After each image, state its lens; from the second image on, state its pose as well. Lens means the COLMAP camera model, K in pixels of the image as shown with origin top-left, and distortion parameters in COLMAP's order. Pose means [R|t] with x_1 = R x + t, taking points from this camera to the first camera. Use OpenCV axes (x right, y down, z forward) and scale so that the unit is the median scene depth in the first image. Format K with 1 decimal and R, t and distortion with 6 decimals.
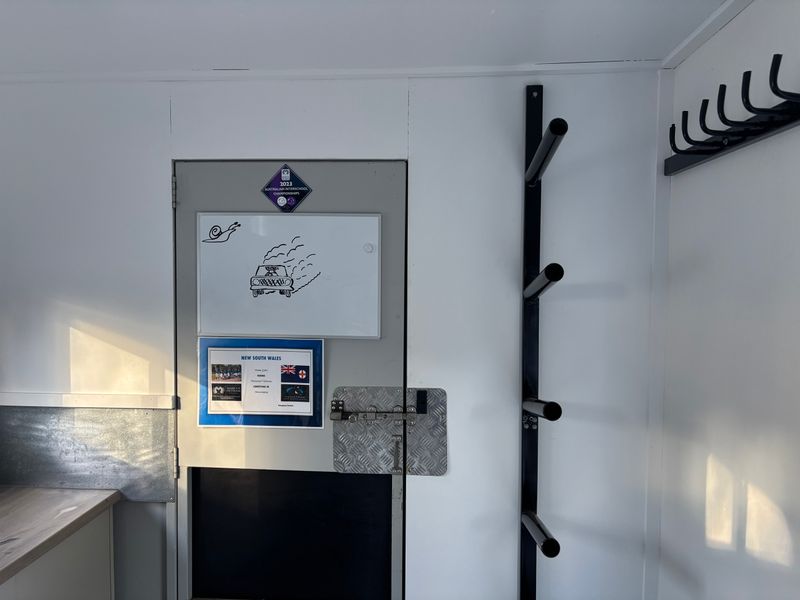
lens RADIAL K [[602.7, 0, 395.1], [0, 602.7, 296.8], [0, 0, 1]] dist [0.051785, -0.056758]
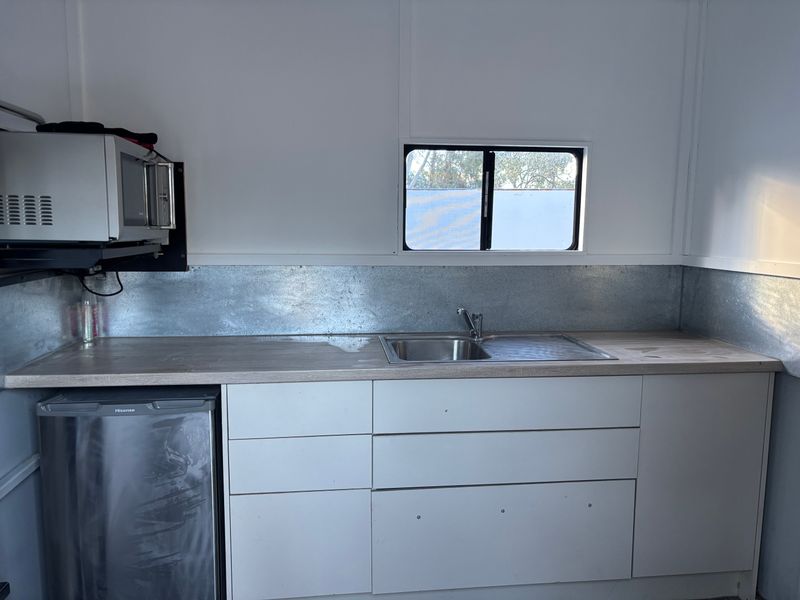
lens RADIAL K [[602.7, 0, 394.4], [0, 602.7, 305.8], [0, 0, 1]] dist [0.051785, -0.056758]
pose [[0.182770, 0.126015, -0.975046, 0.406034], [-0.050509, 0.991646, 0.118692, 0.148057], [0.981857, 0.027555, 0.187608, 0.199199]]
